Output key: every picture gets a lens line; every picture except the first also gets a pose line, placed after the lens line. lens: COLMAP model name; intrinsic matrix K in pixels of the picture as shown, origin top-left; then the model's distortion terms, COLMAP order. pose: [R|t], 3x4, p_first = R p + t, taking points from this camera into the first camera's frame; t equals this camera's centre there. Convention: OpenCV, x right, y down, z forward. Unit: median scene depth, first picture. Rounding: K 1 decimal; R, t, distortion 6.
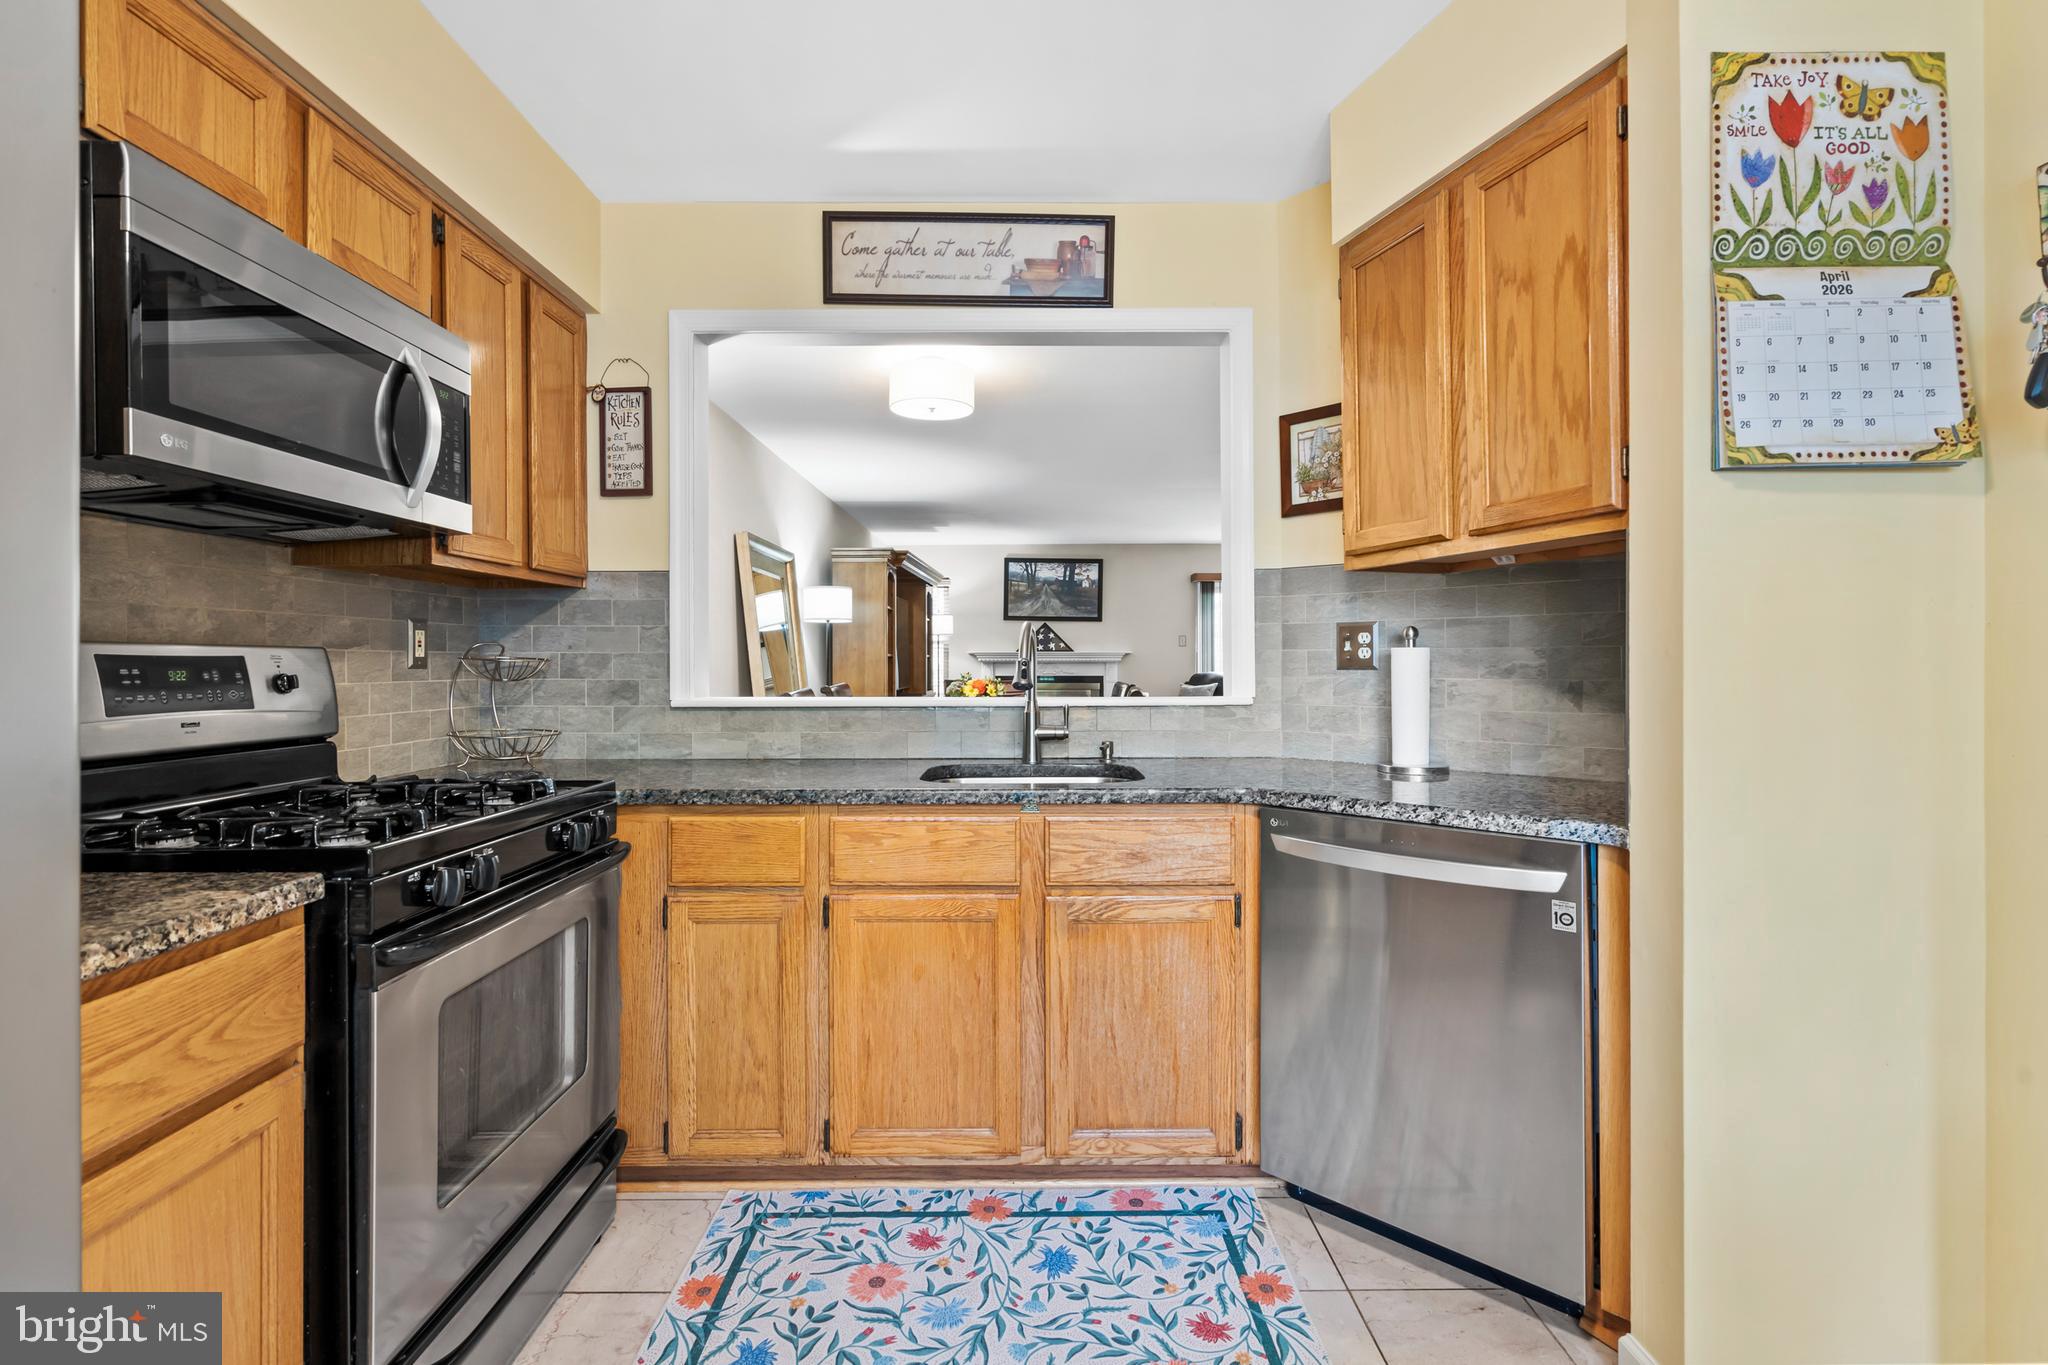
lens RADIAL K [[963.4, 0, 1021.0], [0, 963.4, 675.9], [0, 0, 1]] dist [-0.001094, -0.000045]
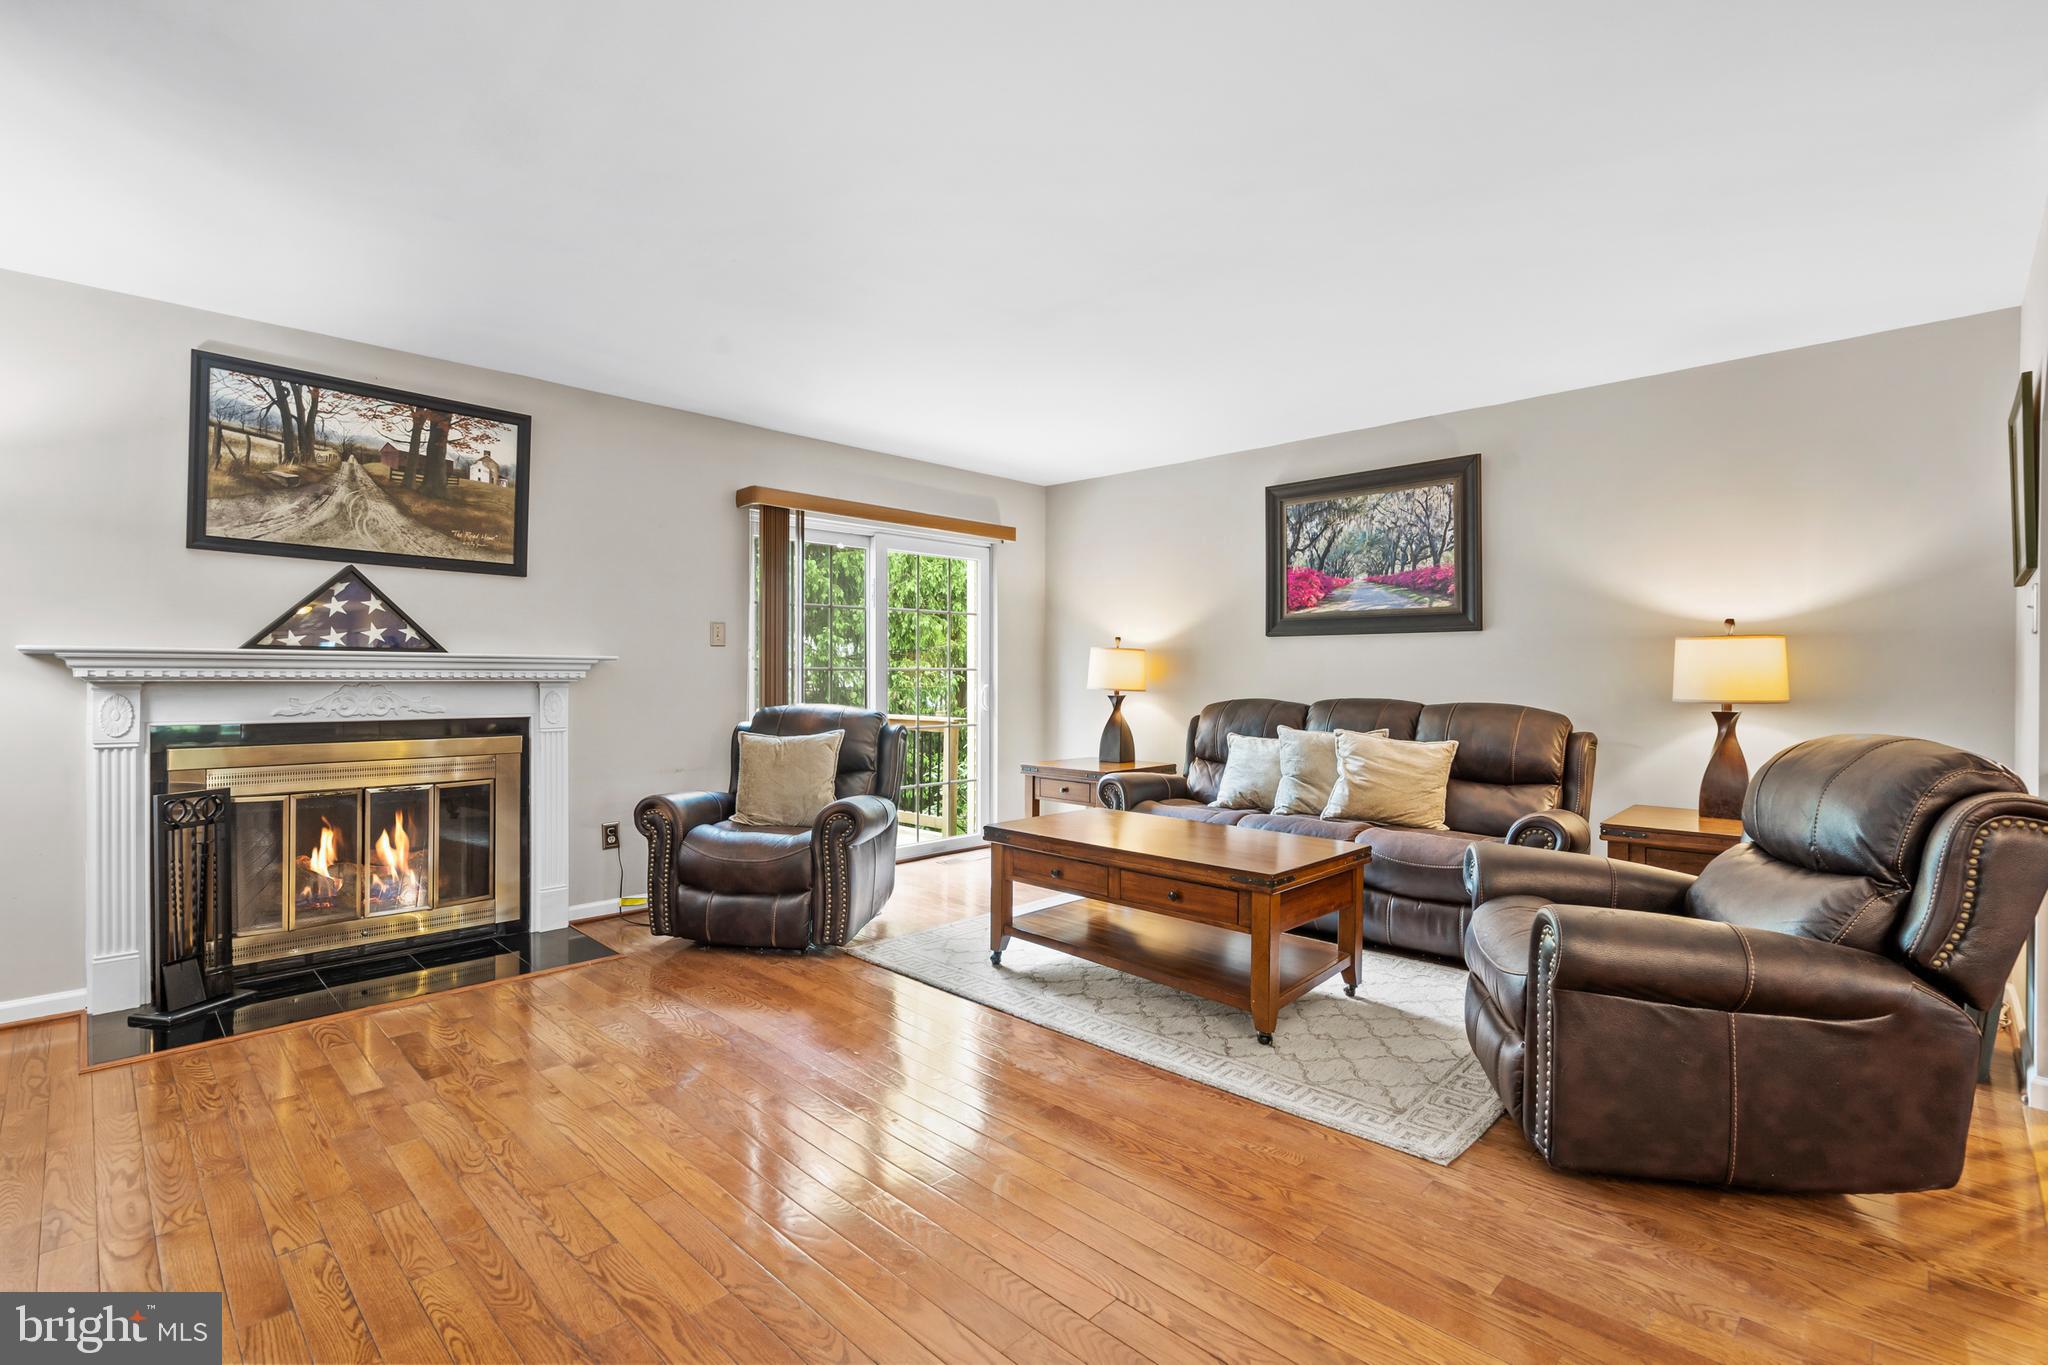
lens RADIAL K [[939.4, 0, 1029.7], [0, 939.4, 676.1], [0, 0, 1]] dist [-0.000026, 0.000187]
pose [[0.693818, 0.003563, 0.720141, -0.254516], [0.007378, 0.999900, -0.012056, -0.054815], [-0.720112, 0.013678, 0.693723, 3.147373]]
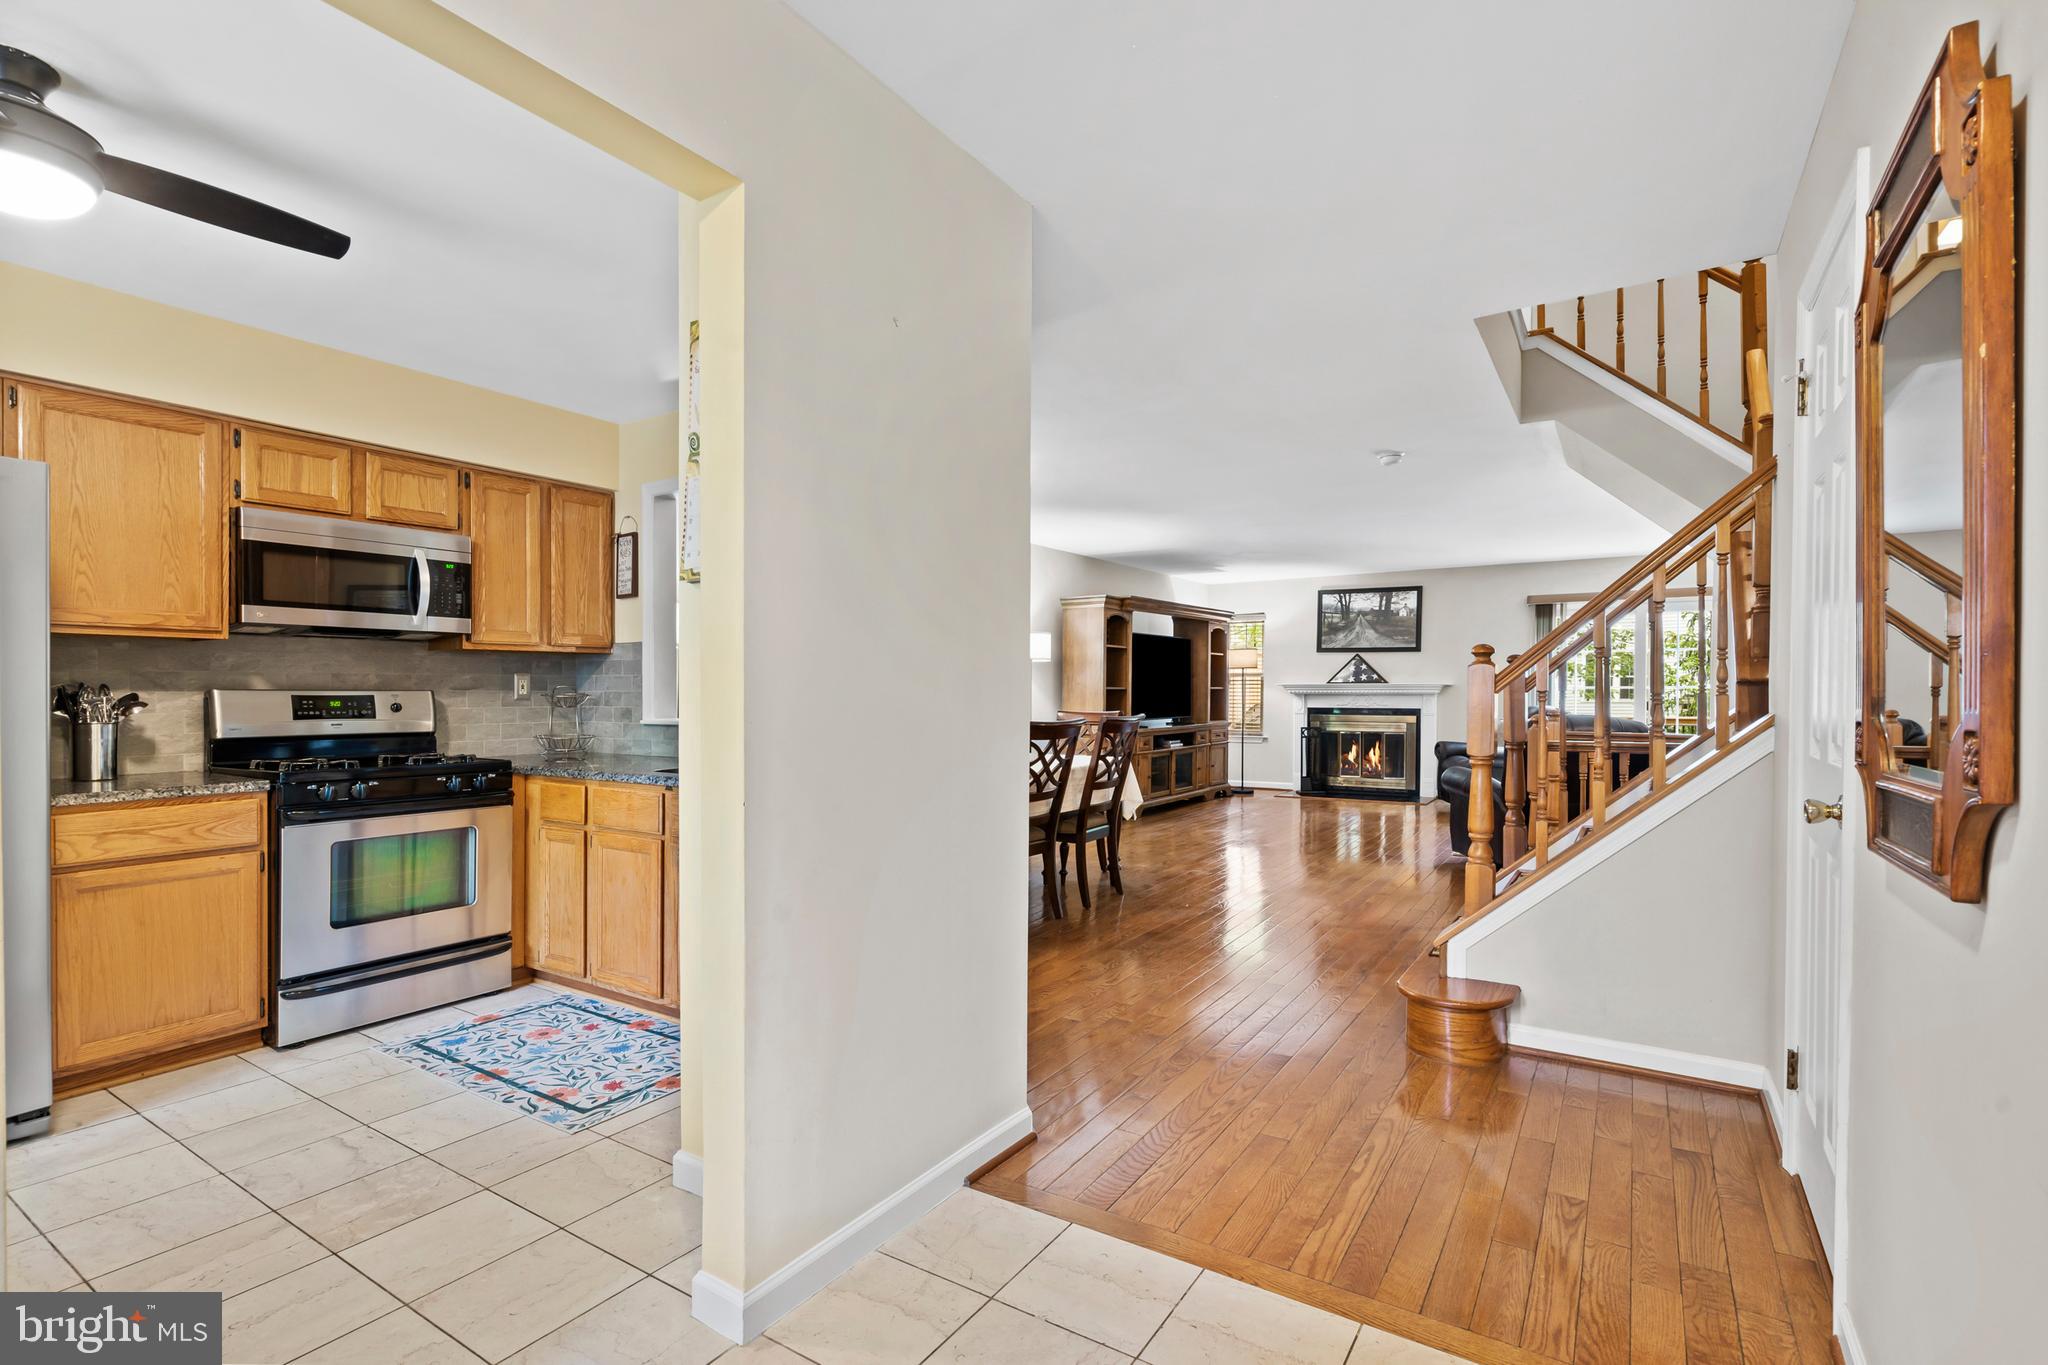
lens RADIAL K [[945.8, 0, 1012.8], [0, 945.8, 712.0], [0, 0, 1]] dist [-0.000585, 0.000636]
pose [[0.835810, 0.012592, -0.548875, 1.387970], [-0.008577, 0.999914, 0.009879, -0.012843], [0.548953, -0.003549, 0.835846, -0.019022]]
